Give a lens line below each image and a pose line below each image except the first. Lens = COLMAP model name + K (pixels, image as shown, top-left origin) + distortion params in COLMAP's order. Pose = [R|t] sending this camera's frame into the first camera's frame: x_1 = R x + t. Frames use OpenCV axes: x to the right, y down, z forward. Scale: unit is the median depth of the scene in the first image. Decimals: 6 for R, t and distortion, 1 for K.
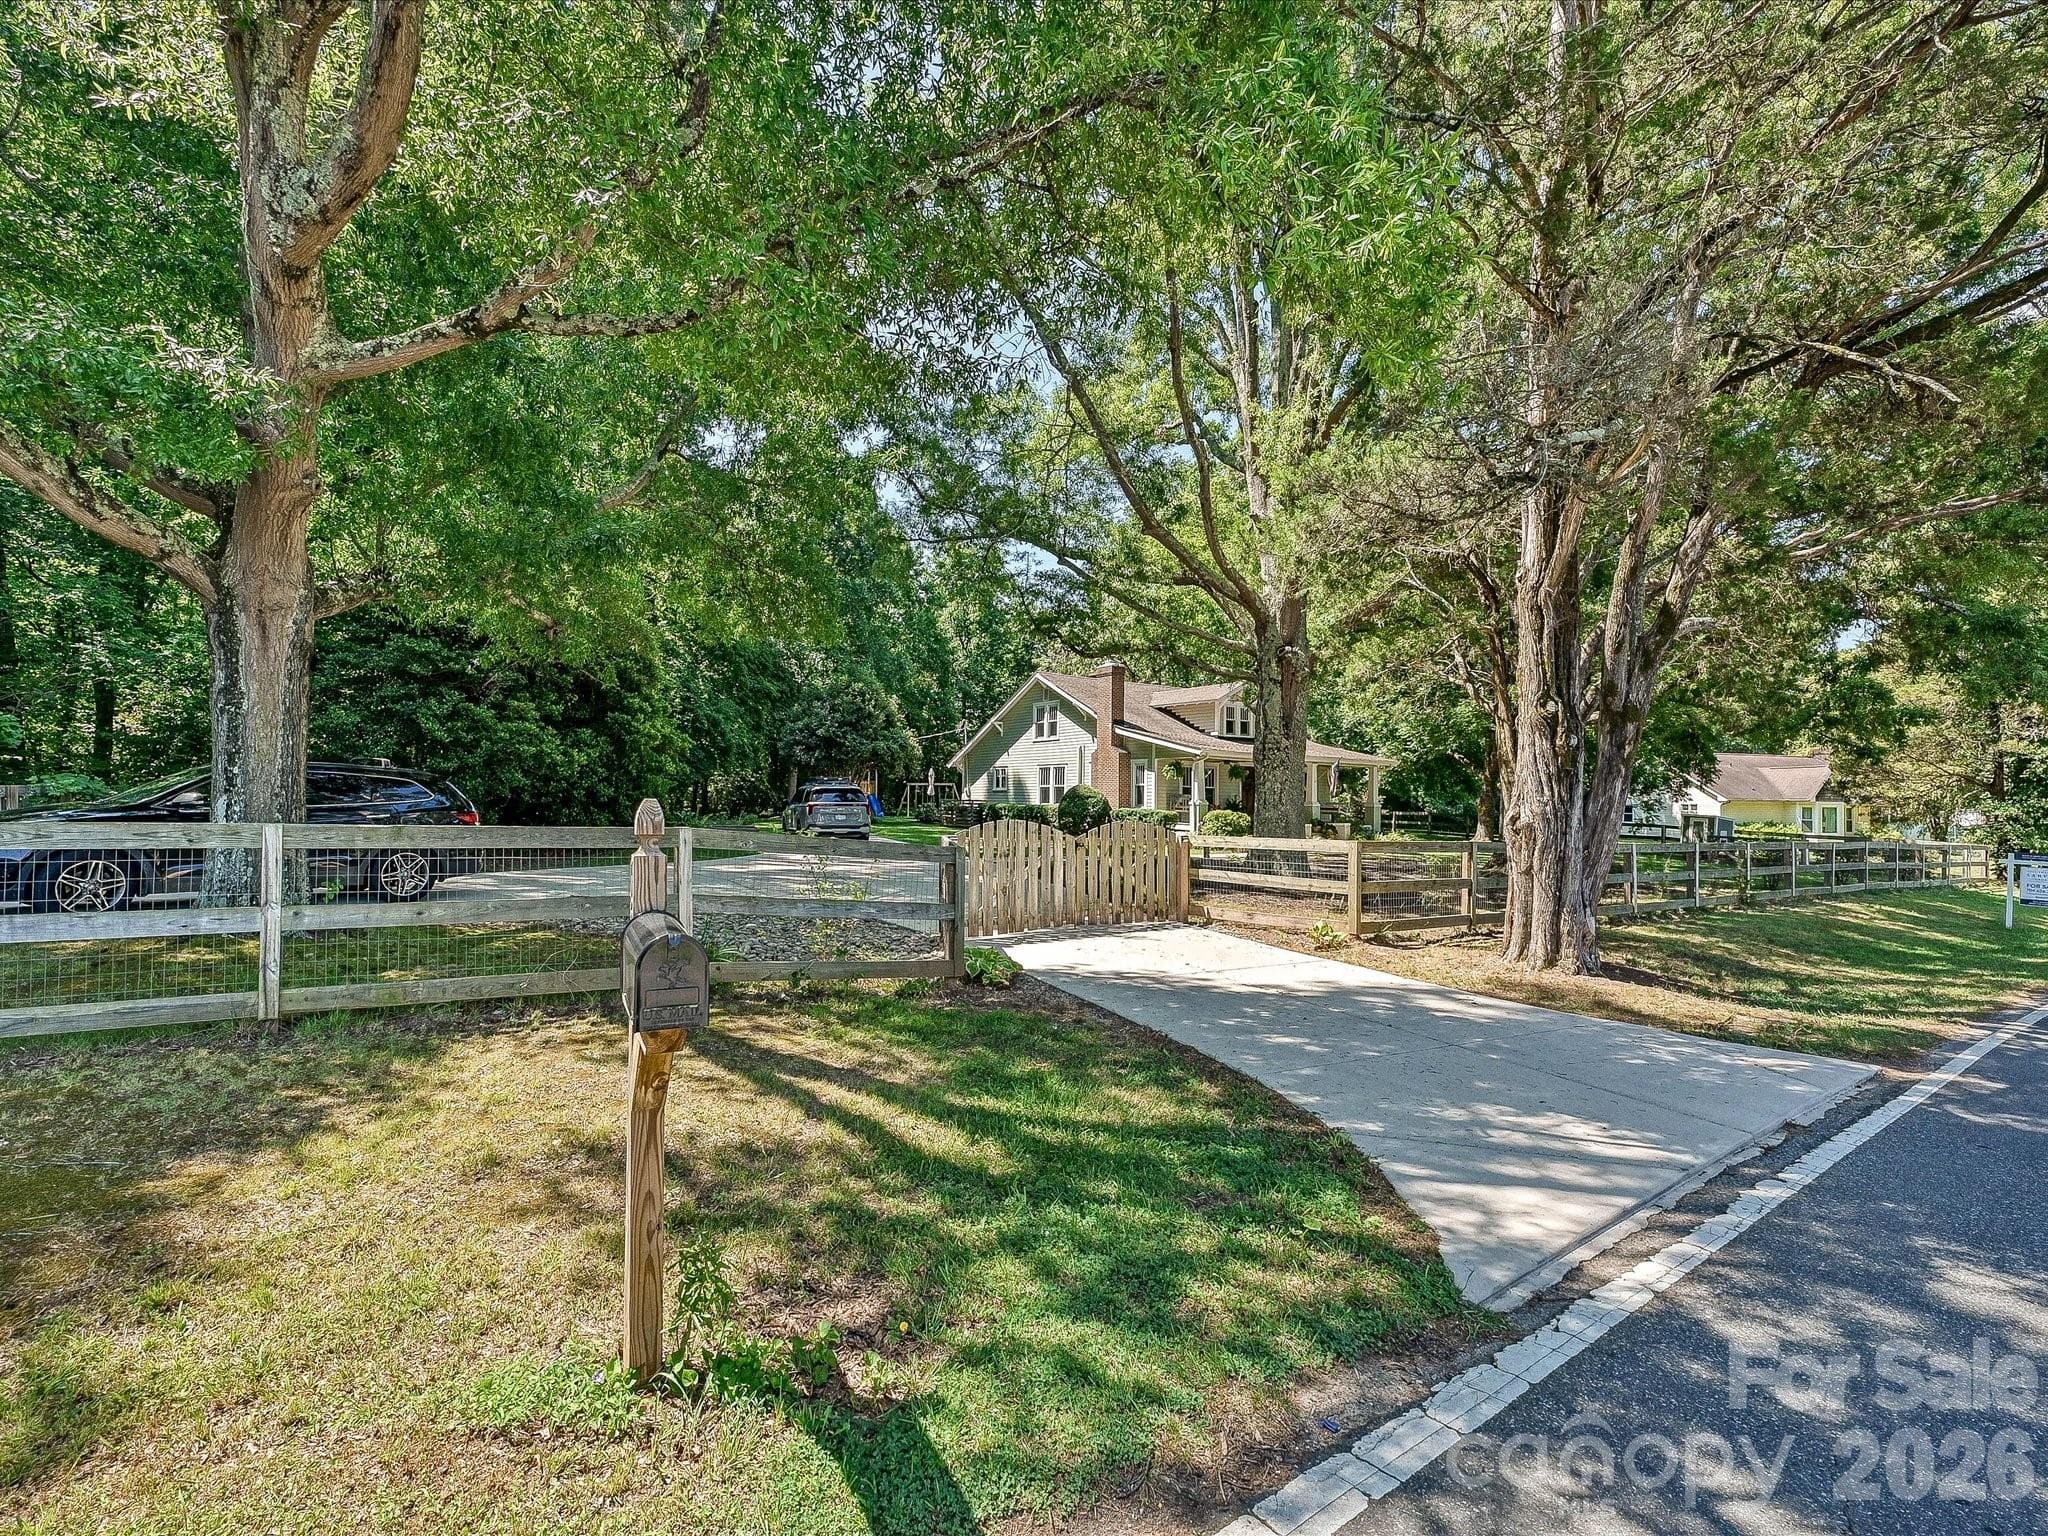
lens RADIAL K [[941.4, 0, 1024.6], [0, 941.4, 758.3], [0, 0, 1]] dist [0.000607, 0.000028]
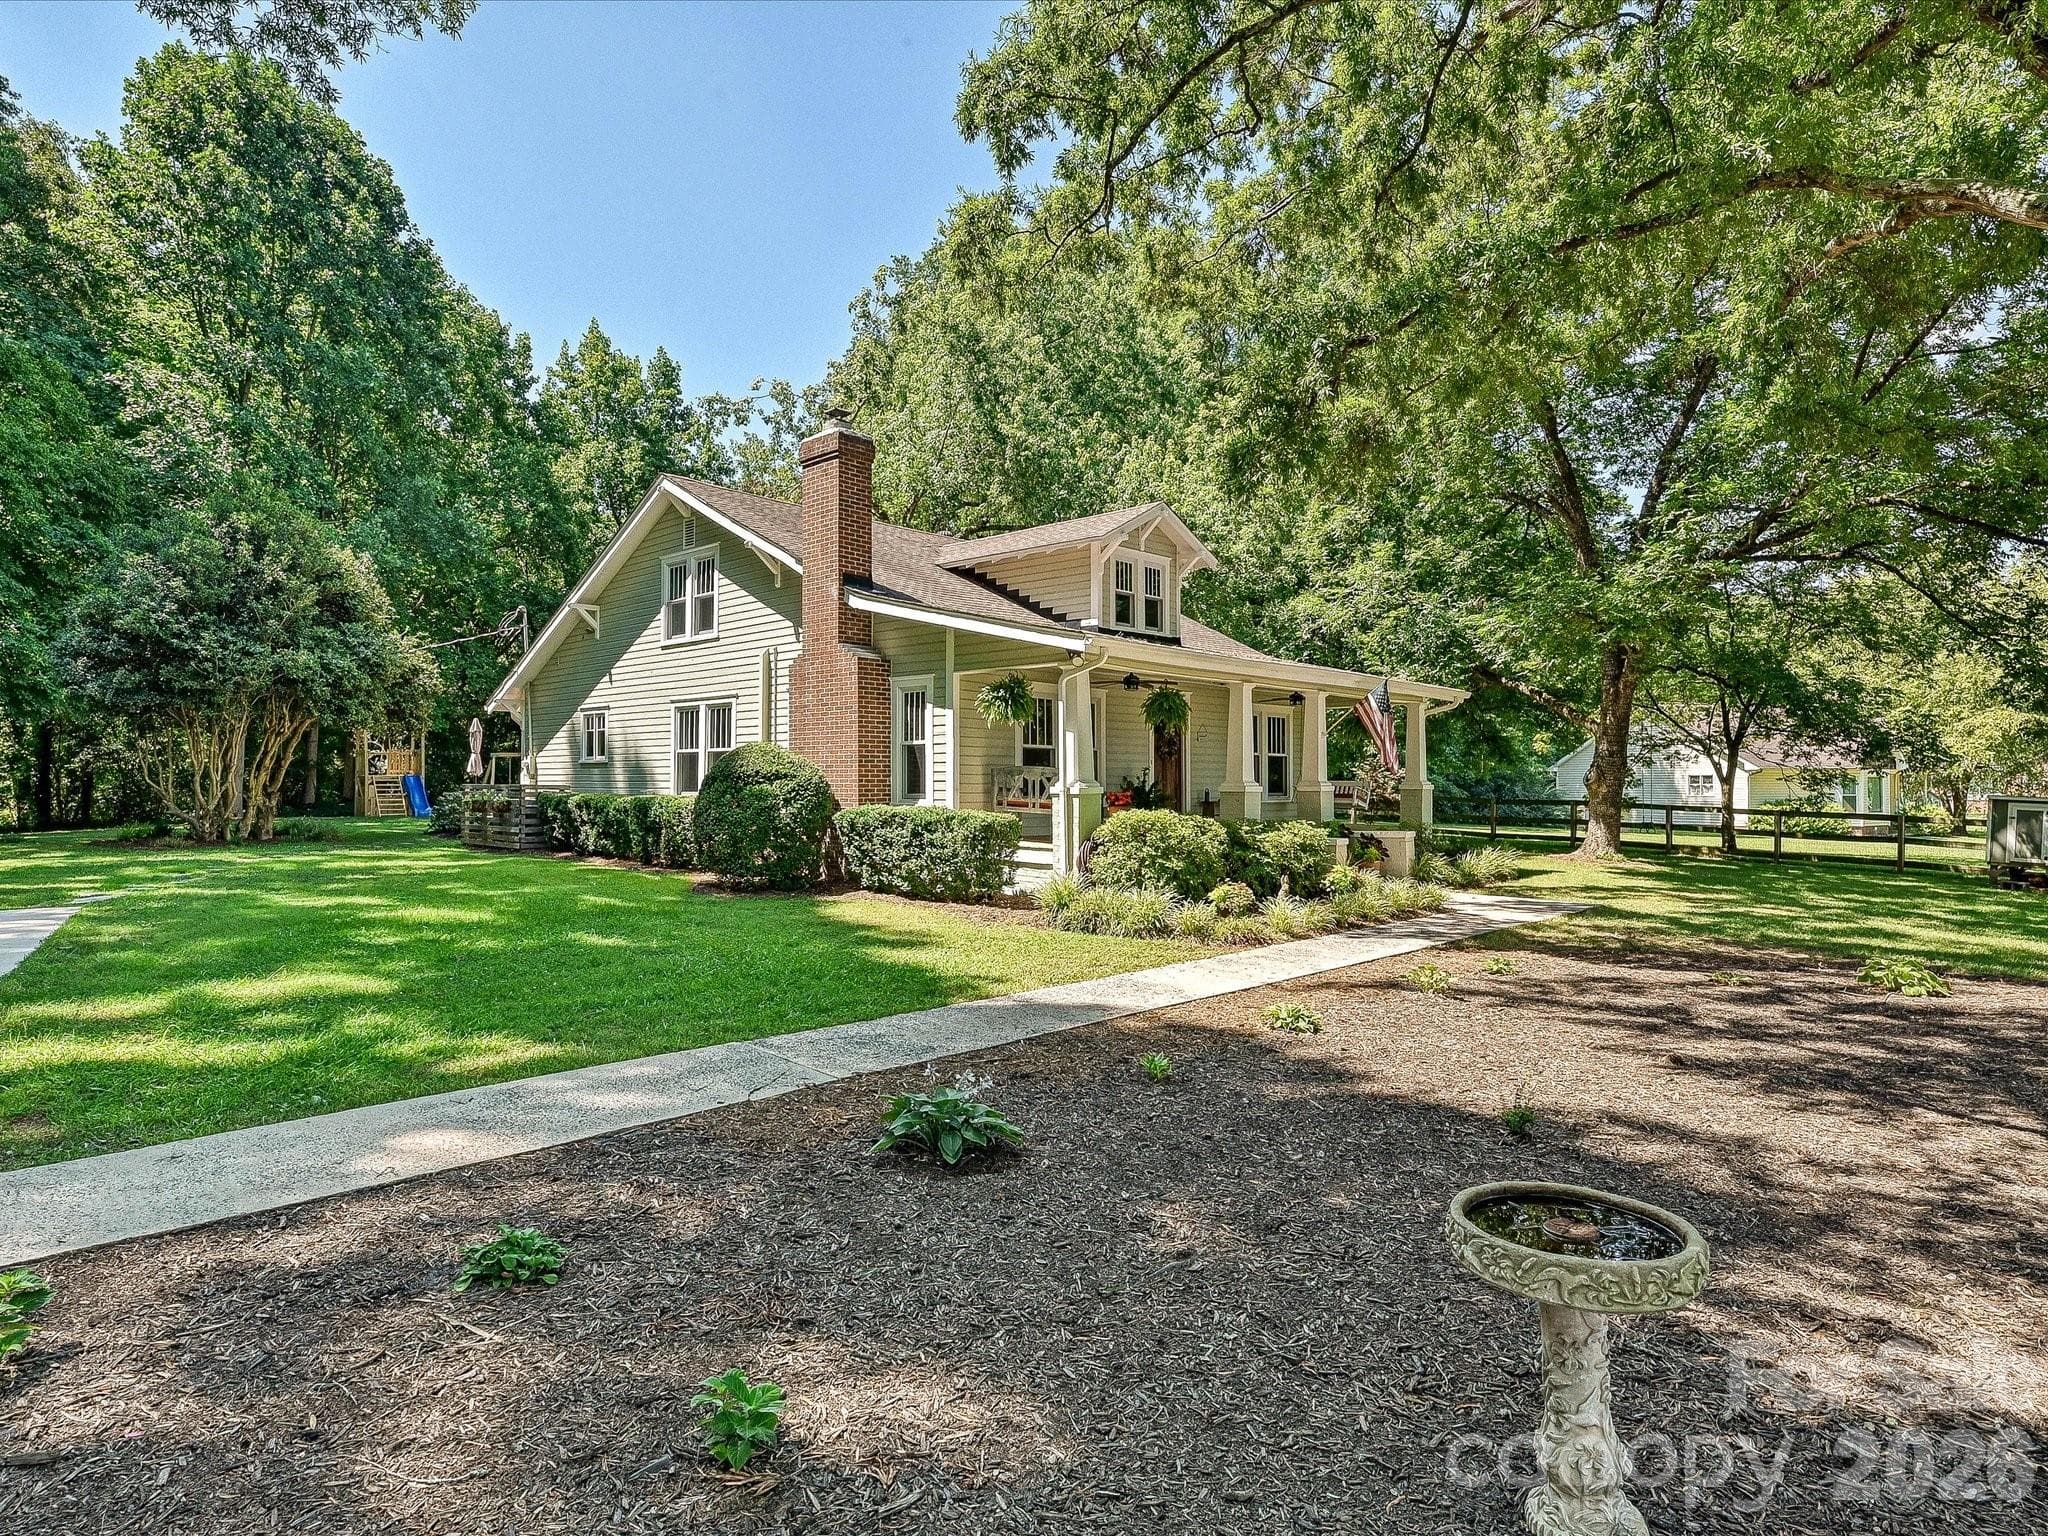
lens RADIAL K [[952.8, 0, 1018.8], [0, 952.8, 744.3], [0, 0, 1]] dist [0.001371, 0.000437]
pose [[0.972932, -0.004216, 0.231054, 0.070537], [0.001202, 0.999912, 0.013184, 0.022089], [-0.231089, -0.012549, 0.972852, 0.579794]]
